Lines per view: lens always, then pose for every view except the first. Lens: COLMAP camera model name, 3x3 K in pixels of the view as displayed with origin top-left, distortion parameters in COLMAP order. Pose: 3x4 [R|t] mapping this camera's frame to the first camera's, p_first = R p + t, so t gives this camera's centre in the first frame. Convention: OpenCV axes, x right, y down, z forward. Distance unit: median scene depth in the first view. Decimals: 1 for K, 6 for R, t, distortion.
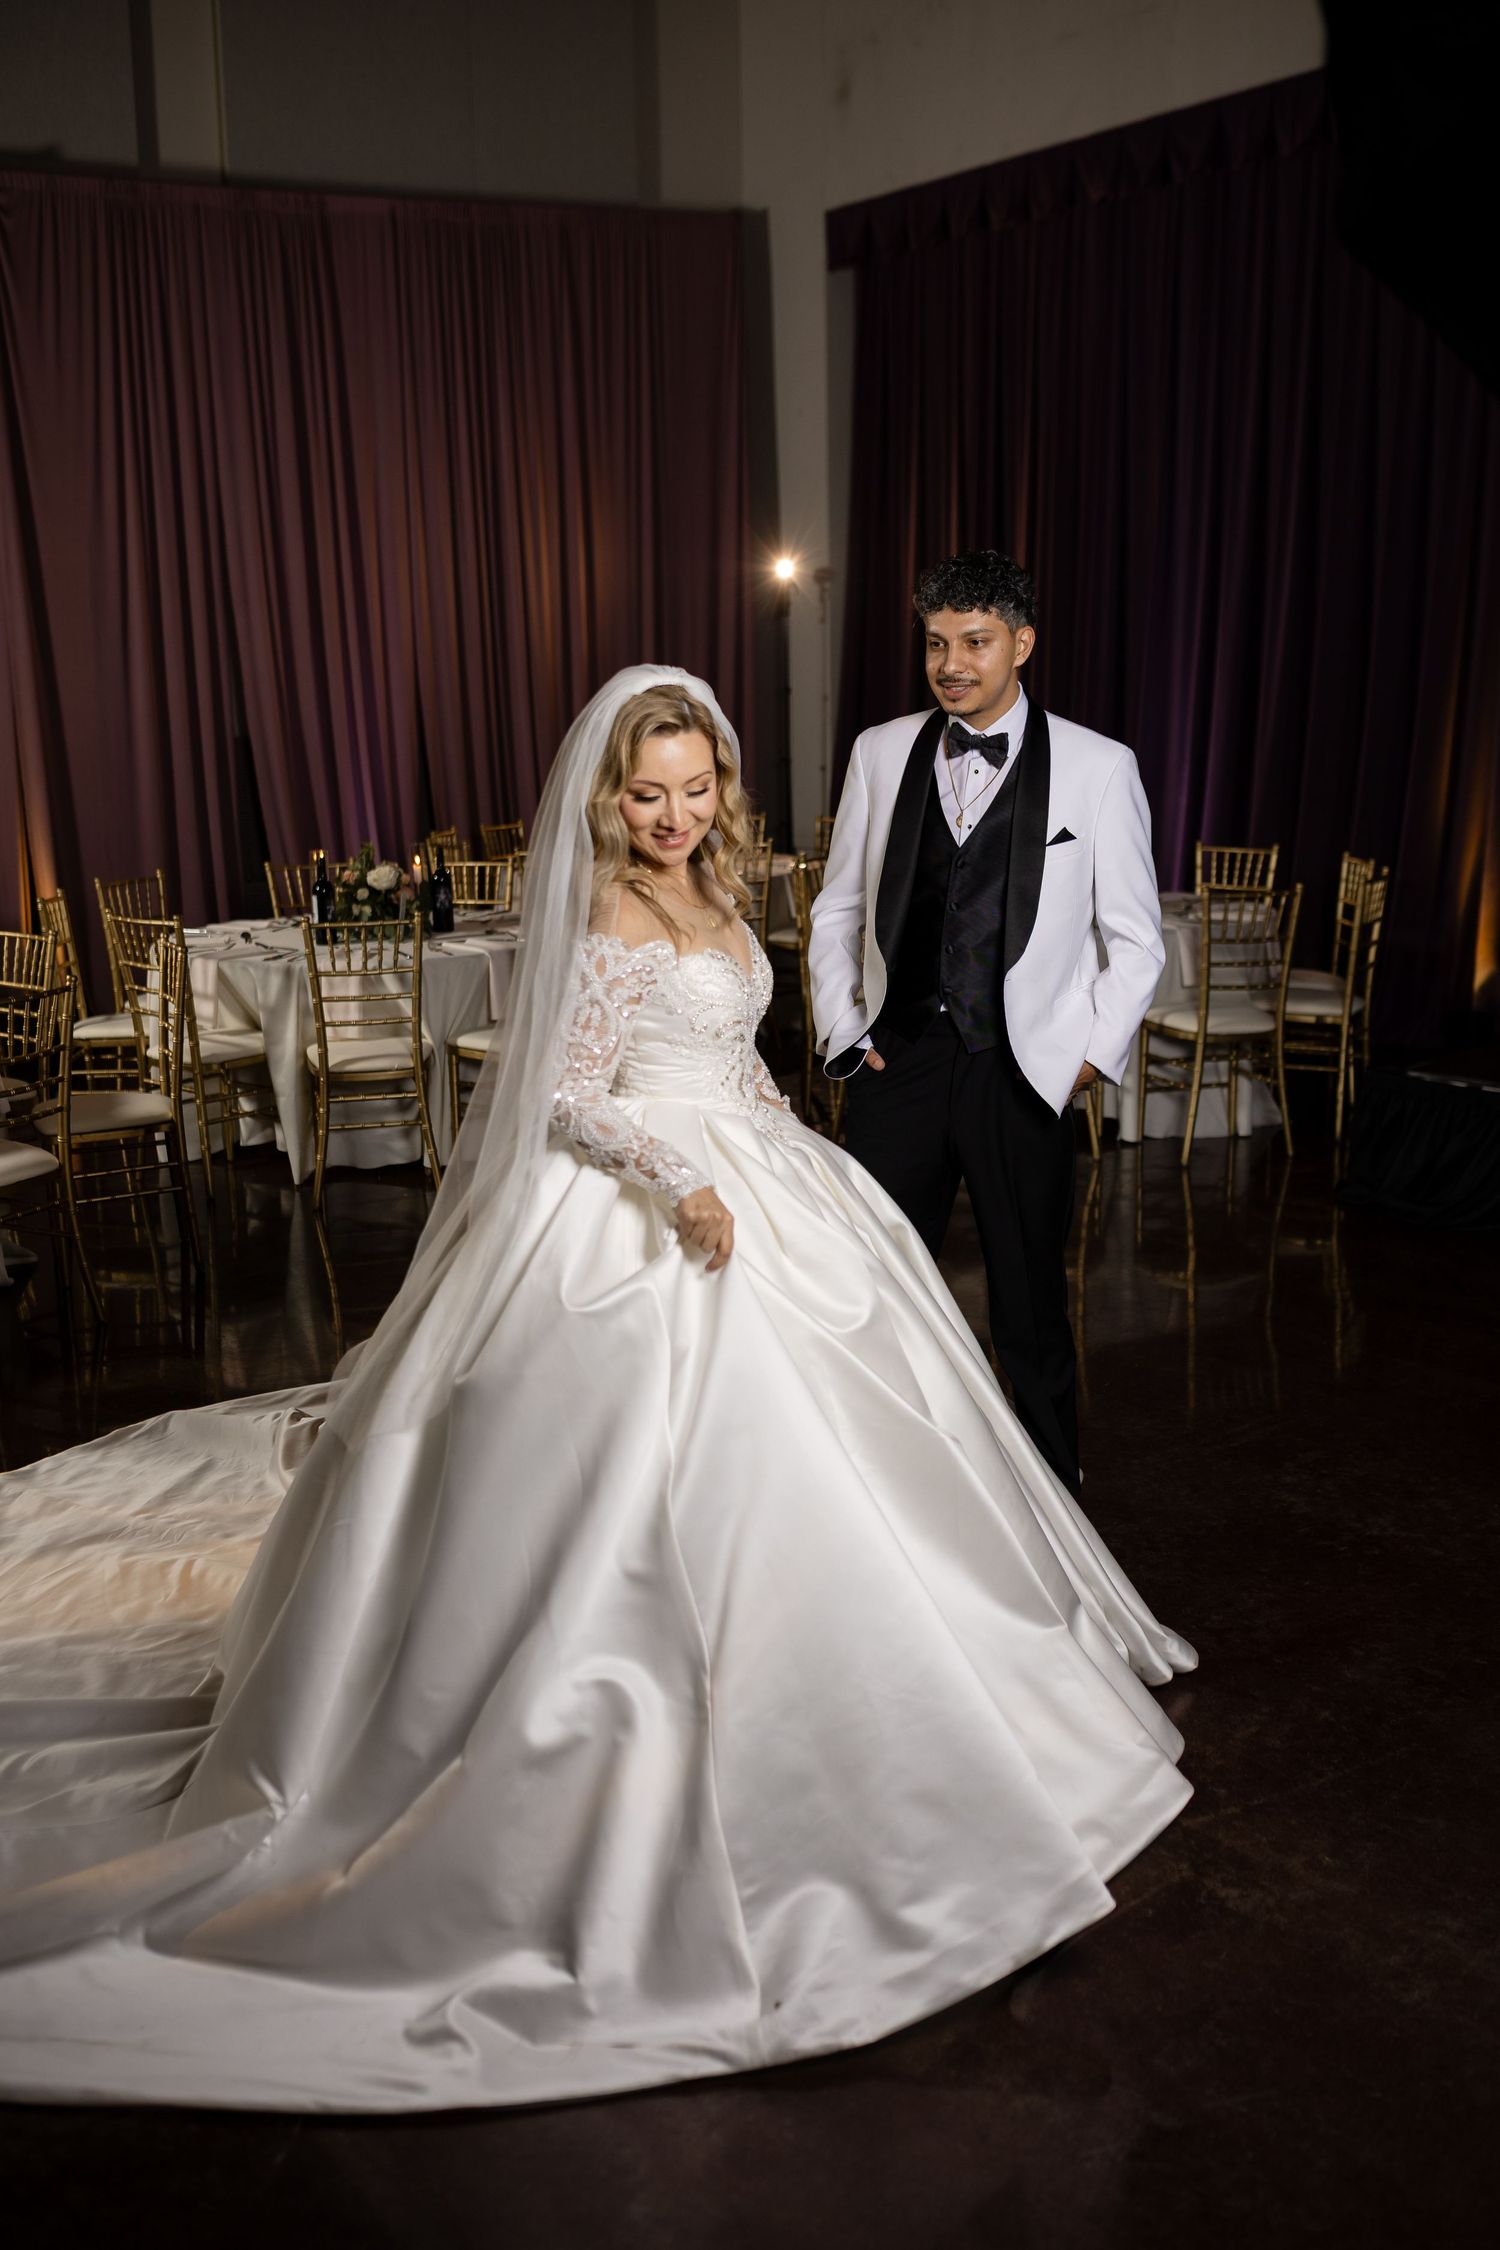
lens RADIAL K [[2171.0, 0, 744.6], [0, 2171.0, 1114.0], [0, 0, 1]] dist [-0.028730, 0.000000]
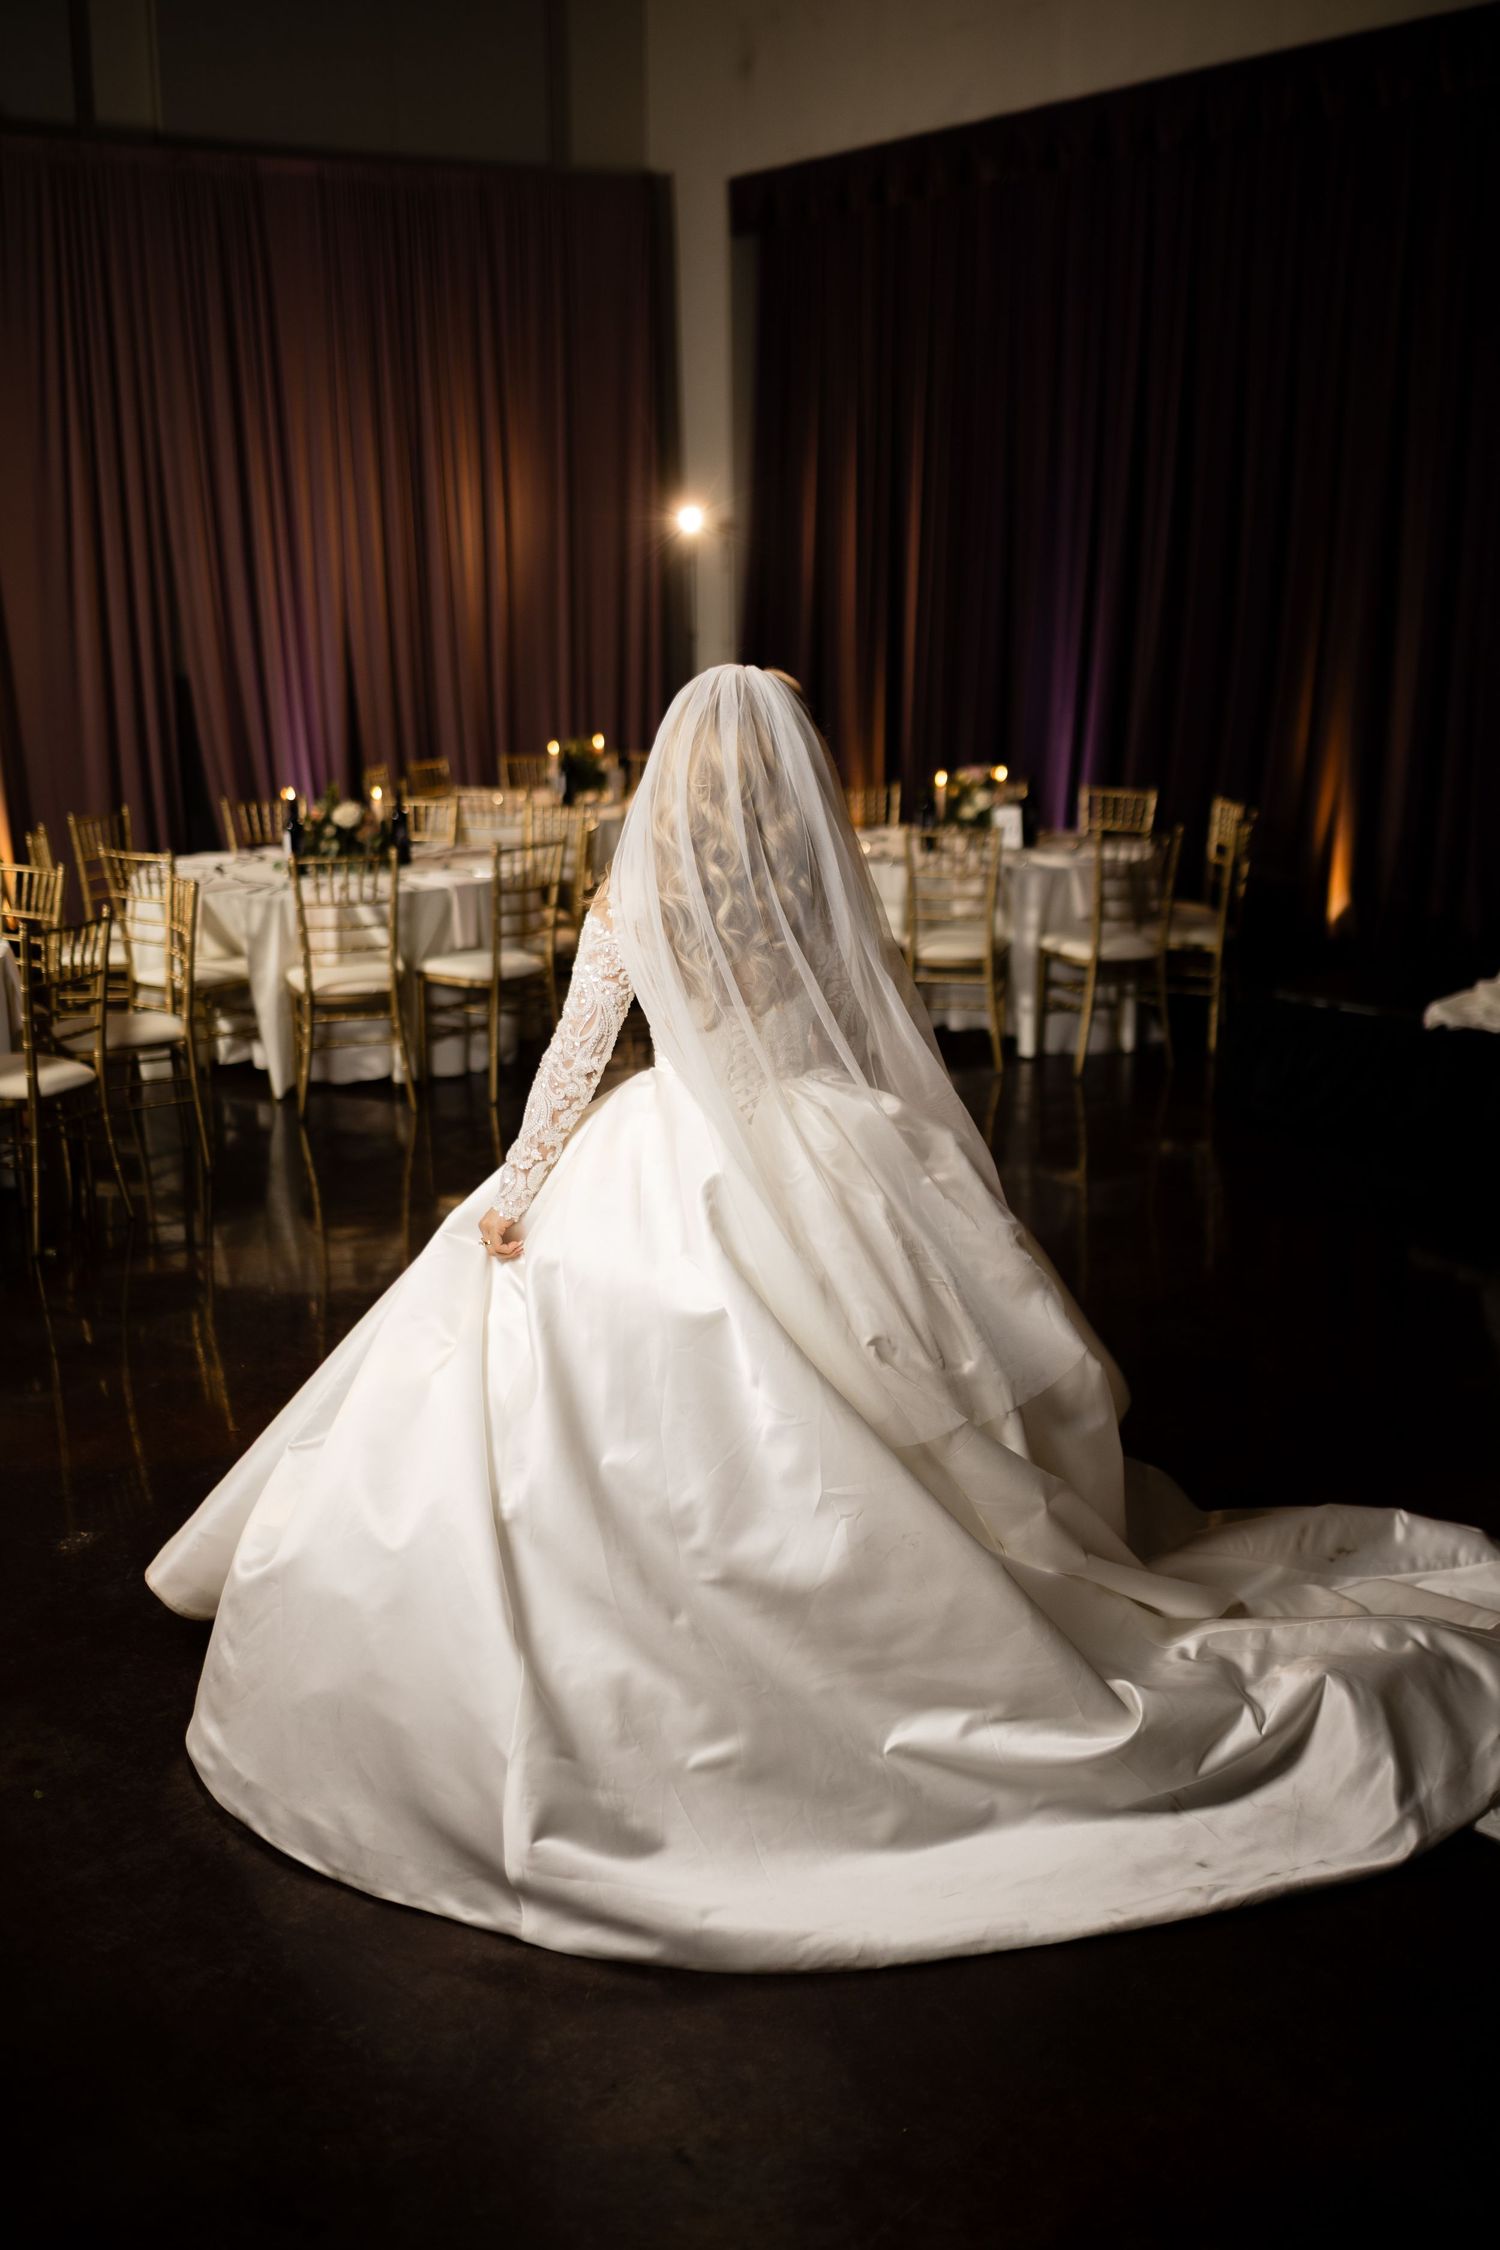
lens RADIAL K [[2171.0, 0, 765.9], [0, 2171.0, 1125.2], [0, 0, 1]] dist [-0.028730, 0.000000]
pose [[0.997112, -0.005516, 0.075740, -0.041397], [0.002675, 0.999291, 0.037559, 0.005539], [-0.075893, -0.037248, 0.996420, -0.103167]]
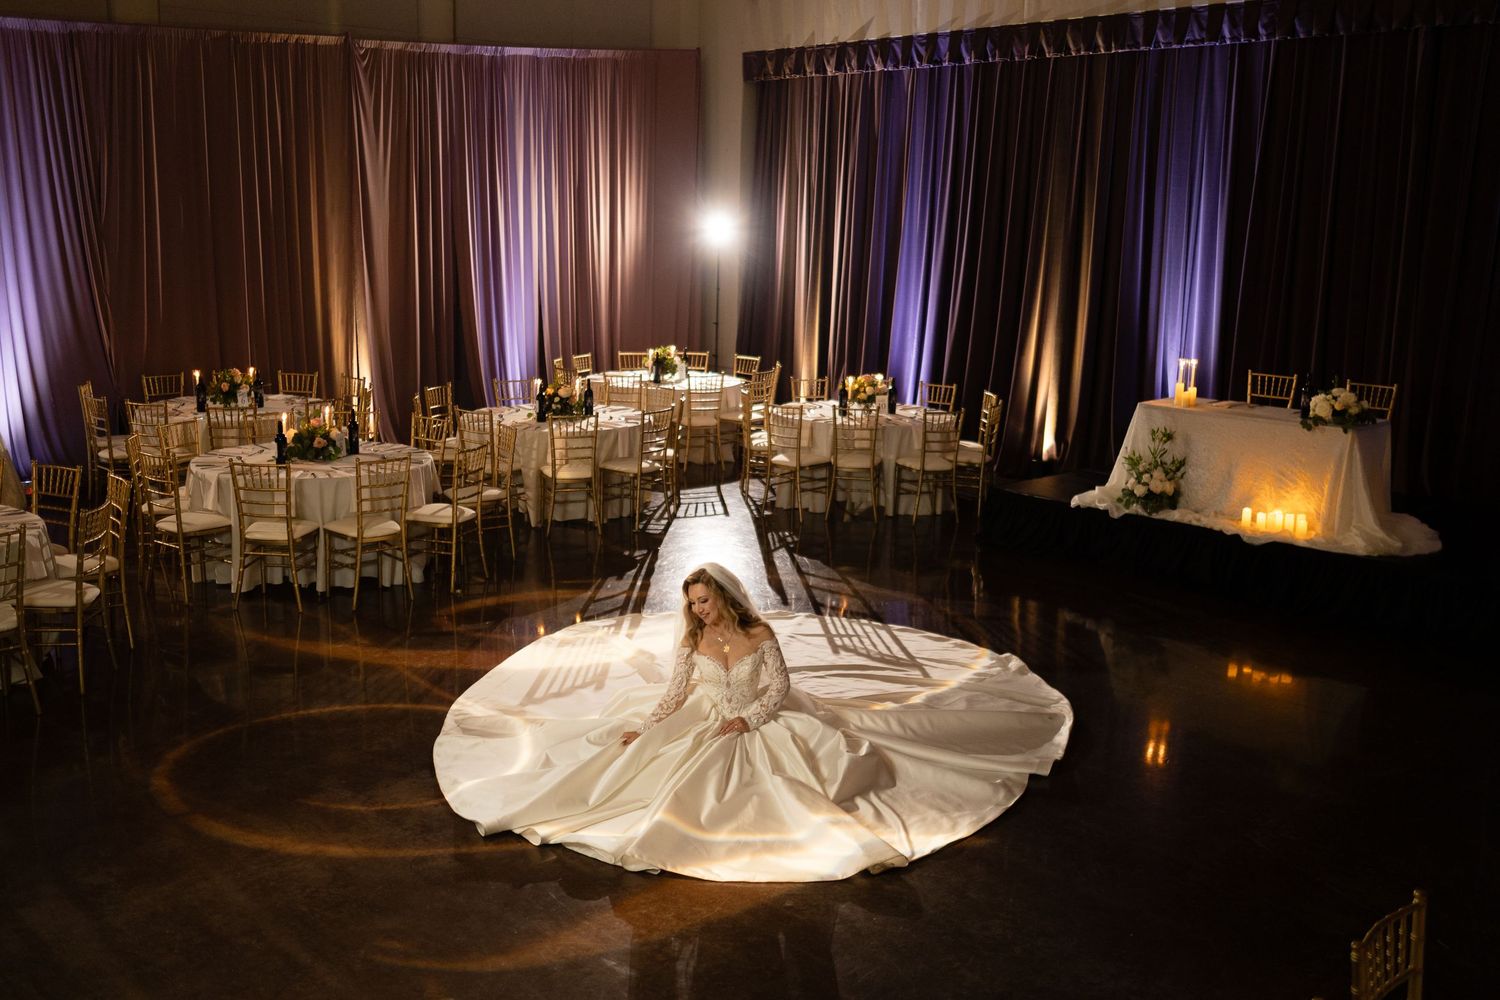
lens RADIAL K [[1447.4, 0, 744.7], [0, 1447.4, 490.0], [0, 0, 1]] dist [-0.028730, 0.000000]
pose [[0.995426, 0.022081, 0.092947, -0.119506], [-0.021221, 0.999722, -0.010237, 0.003934], [-0.093147, 0.008218, 0.995618, -0.517966]]
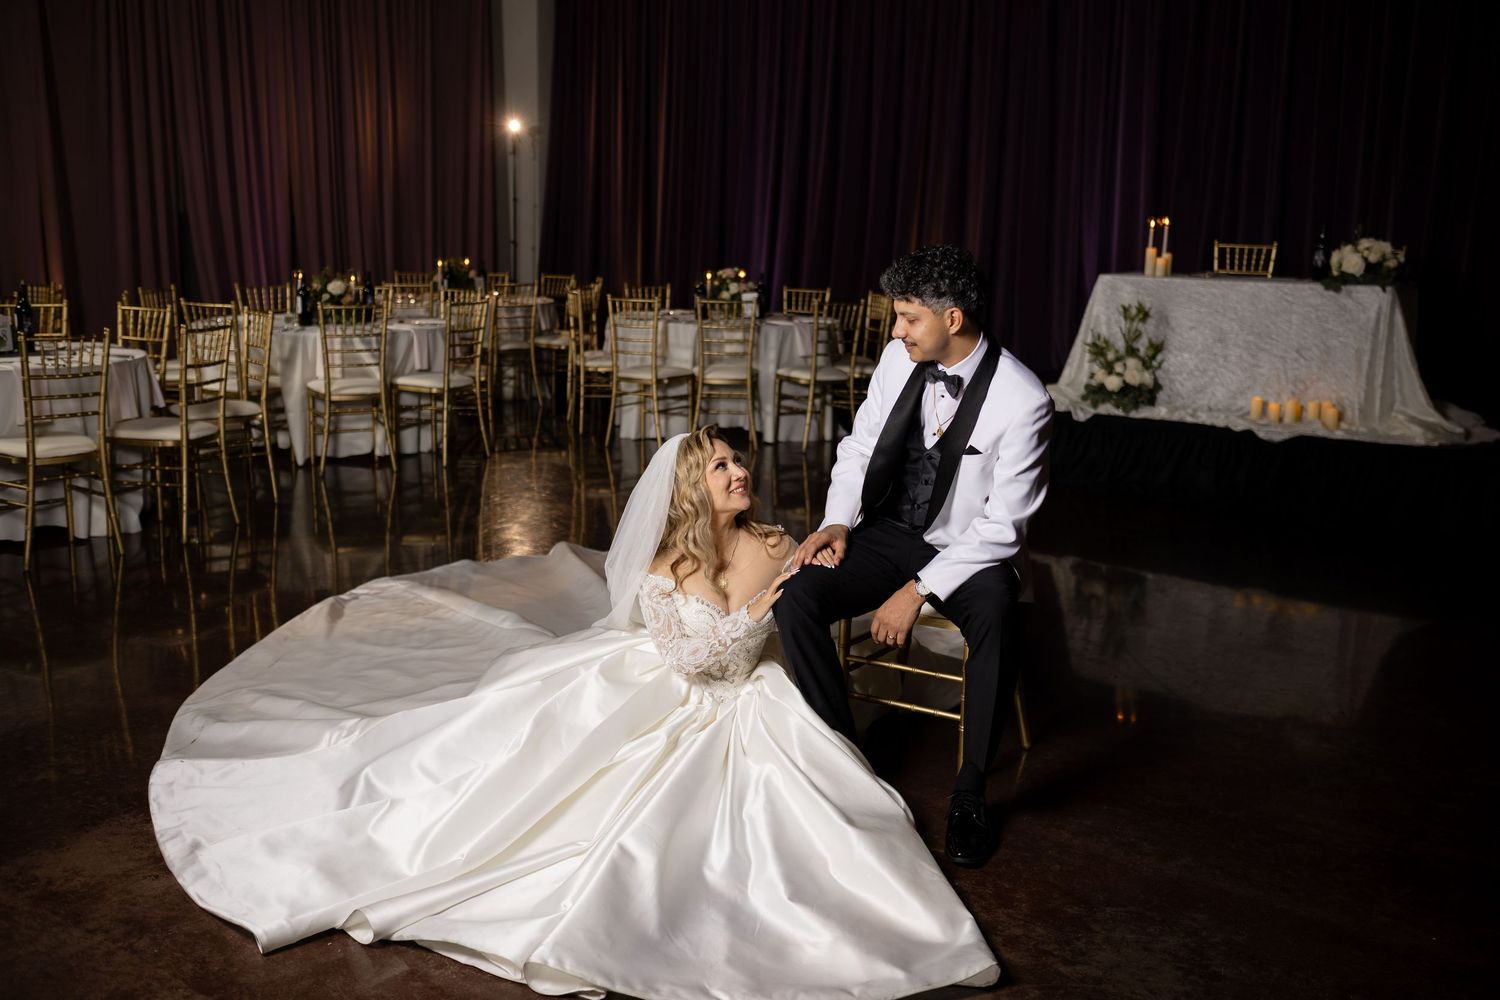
lens RADIAL K [[1447.4, 0, 757.5], [0, 1447.4, 498.2], [0, 0, 1]] dist [-0.028730, 0.000000]
pose [[0.964226, -0.012644, 0.264779, -0.151842], [0.015690, 0.999833, -0.009394, 0.069812], [-0.264616, 0.013213, 0.964263, -0.161079]]
